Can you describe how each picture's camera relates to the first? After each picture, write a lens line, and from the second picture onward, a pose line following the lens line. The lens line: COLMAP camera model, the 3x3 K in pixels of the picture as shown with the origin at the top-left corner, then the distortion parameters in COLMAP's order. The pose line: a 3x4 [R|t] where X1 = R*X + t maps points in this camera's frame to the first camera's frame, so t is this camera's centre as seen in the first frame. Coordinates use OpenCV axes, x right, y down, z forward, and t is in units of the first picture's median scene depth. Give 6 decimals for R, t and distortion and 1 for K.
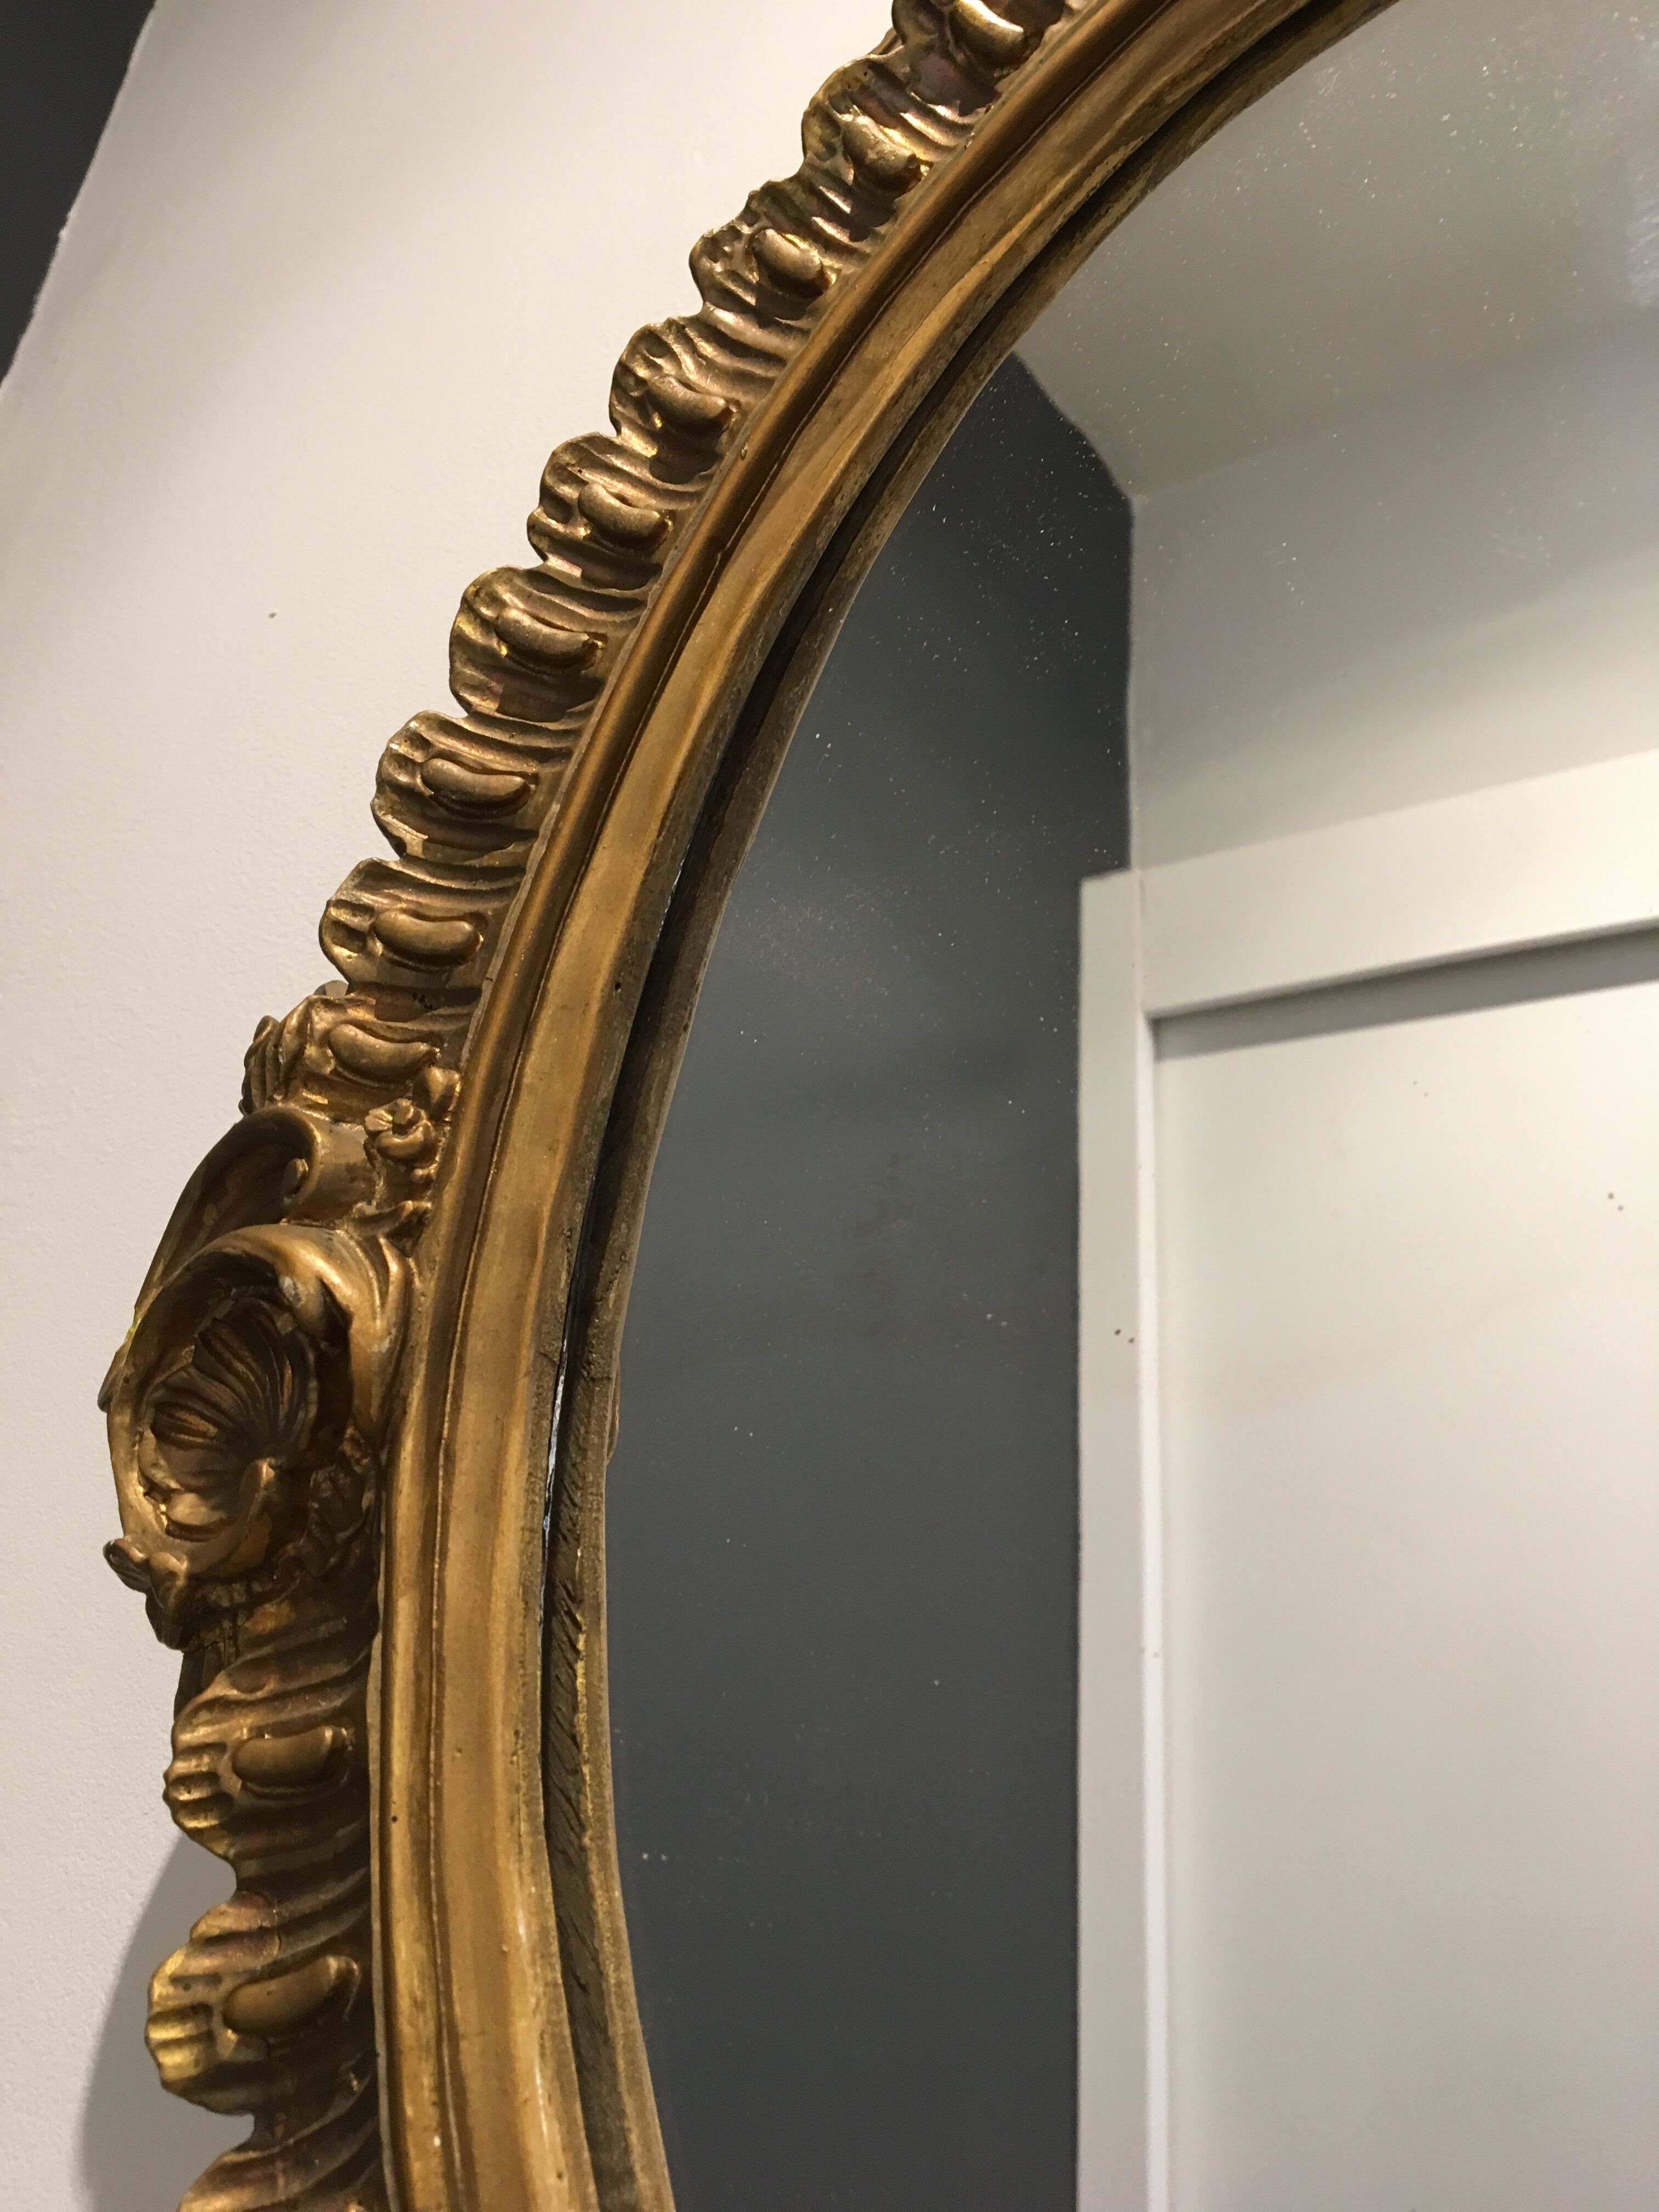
lens RADIAL K [[1869.3, 0, 825.6], [0, 1869.3, 1104.7], [0, 0, 1]] dist [0.079003, -0.127866]
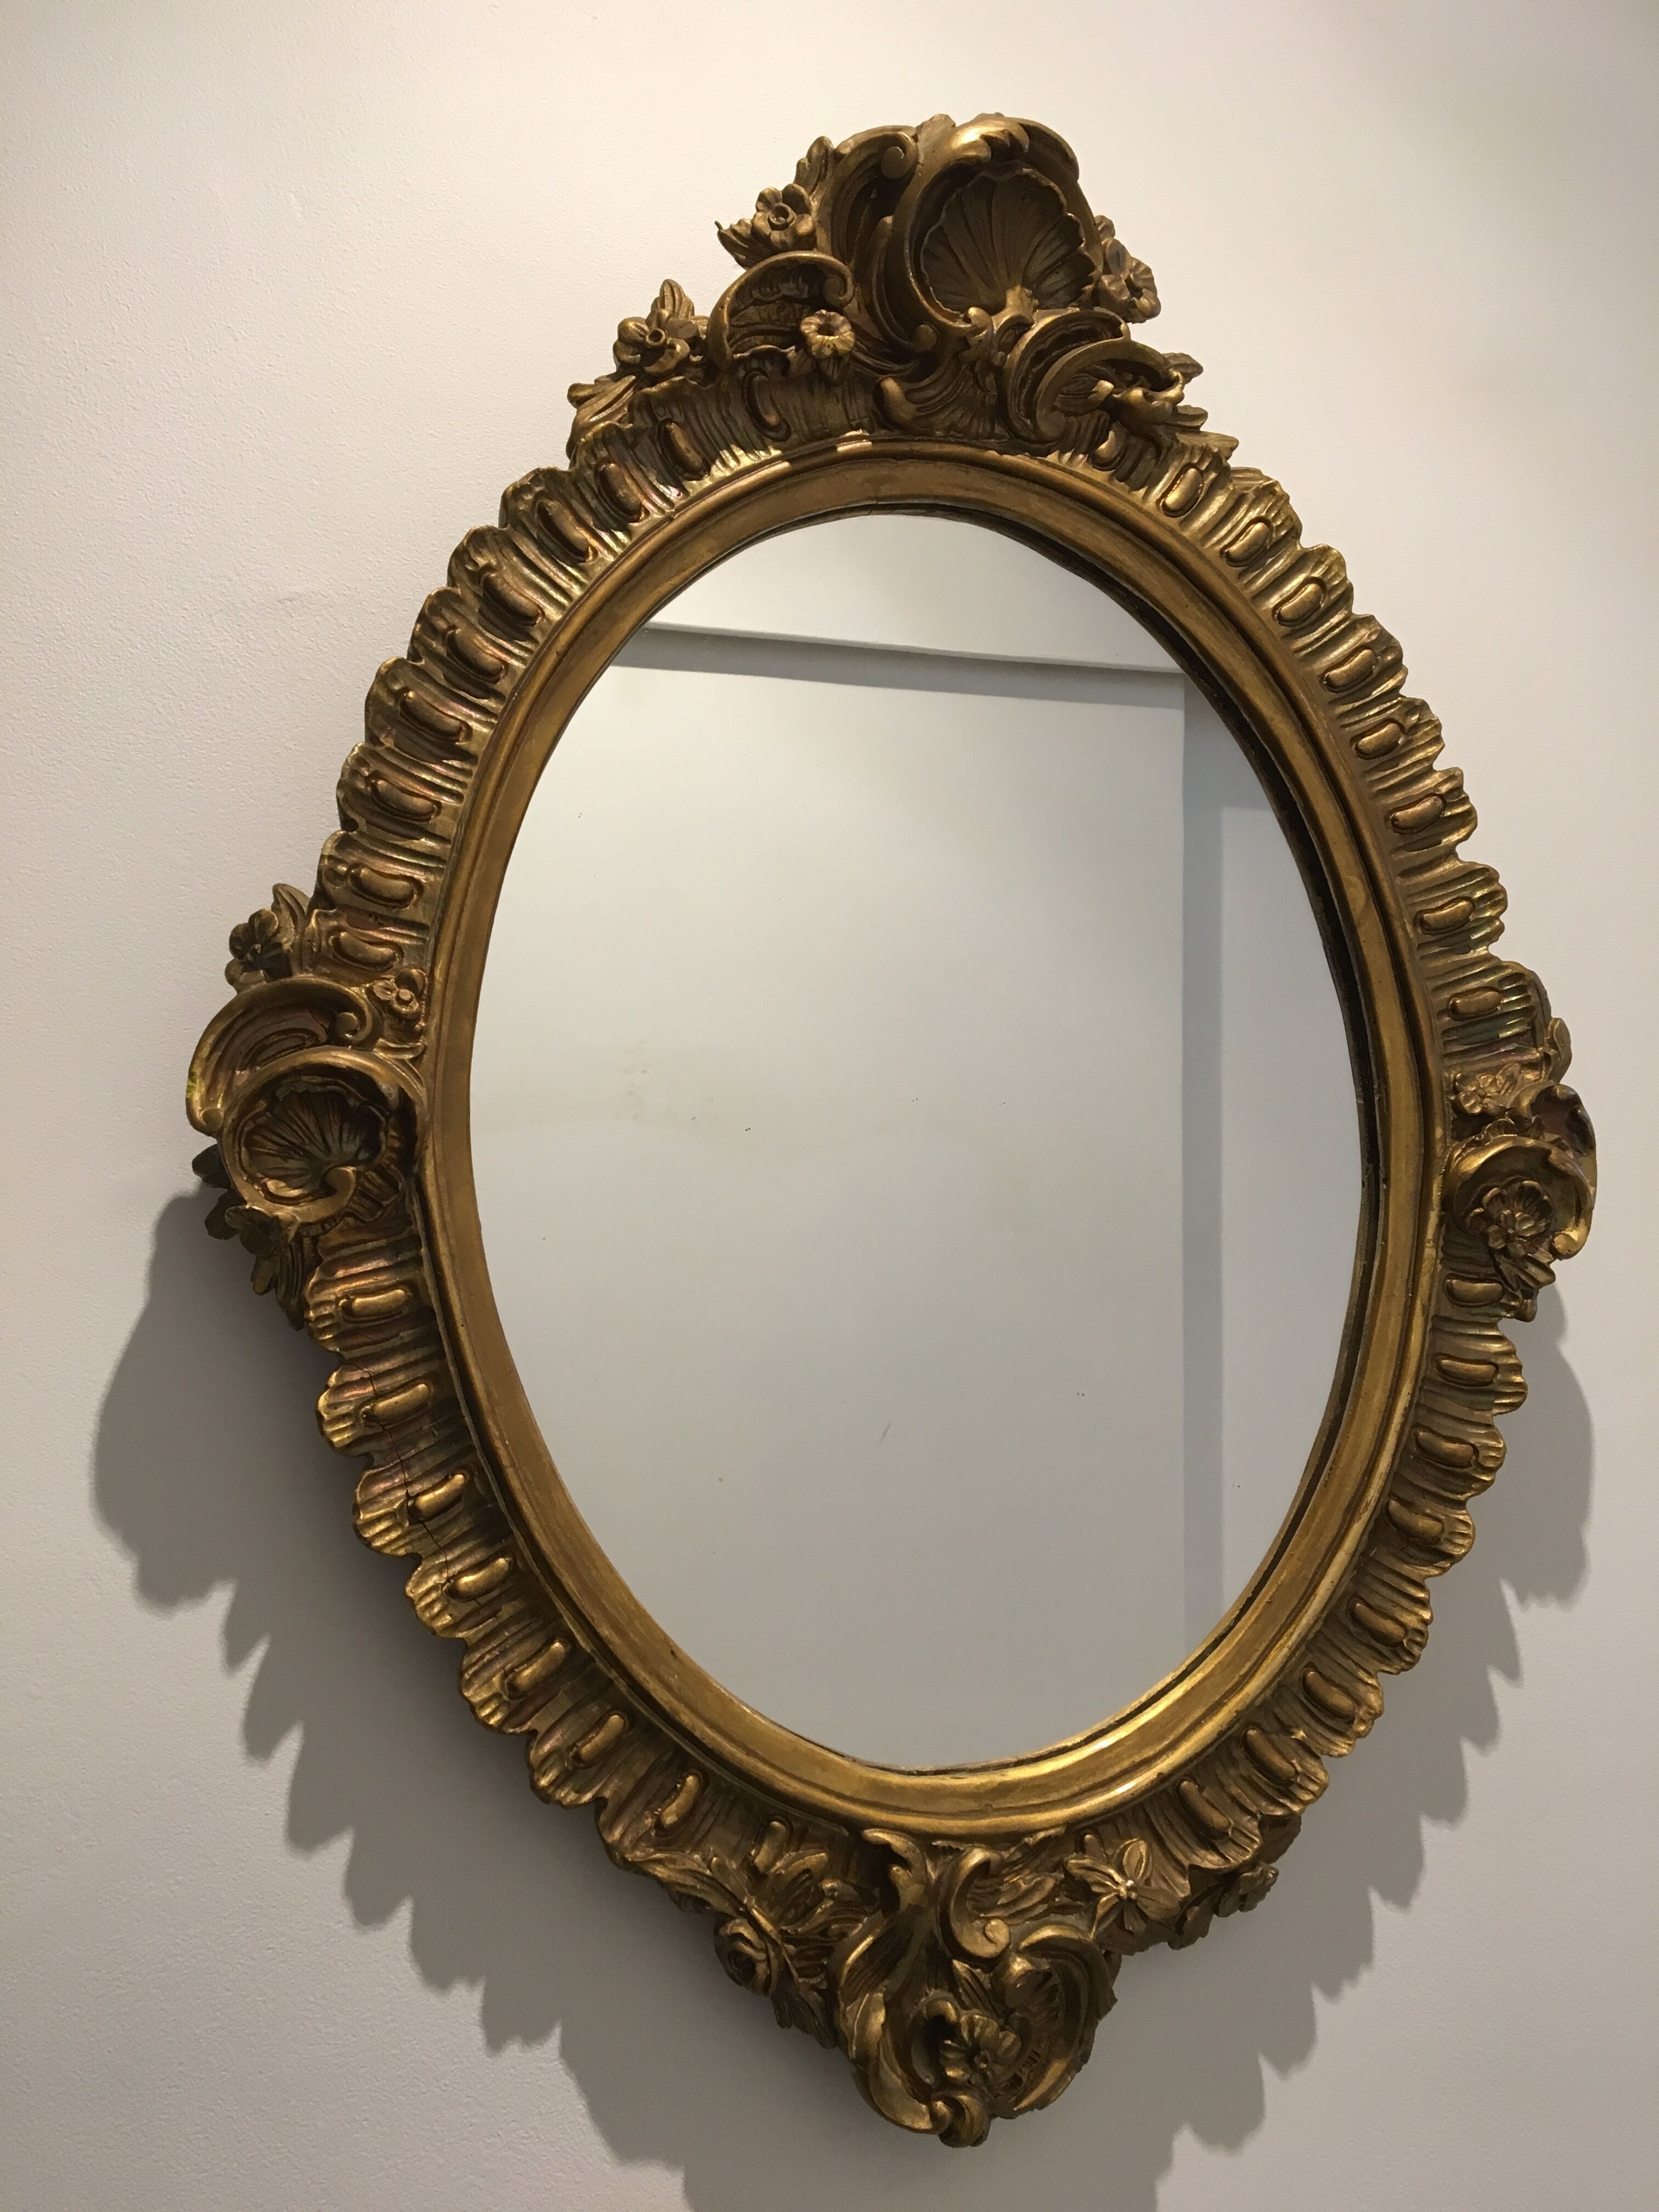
lens RADIAL K [[1869.3, 0, 825.6], [0, 1869.3, 1104.7], [0, 0, 1]] dist [0.079003, -0.127866]
pose [[0.656600, -0.015686, 0.754076, -1.350243], [-0.215695, 0.954124, 0.207660, -0.368992], [-0.722739, -0.299000, 0.623095, -0.548922]]
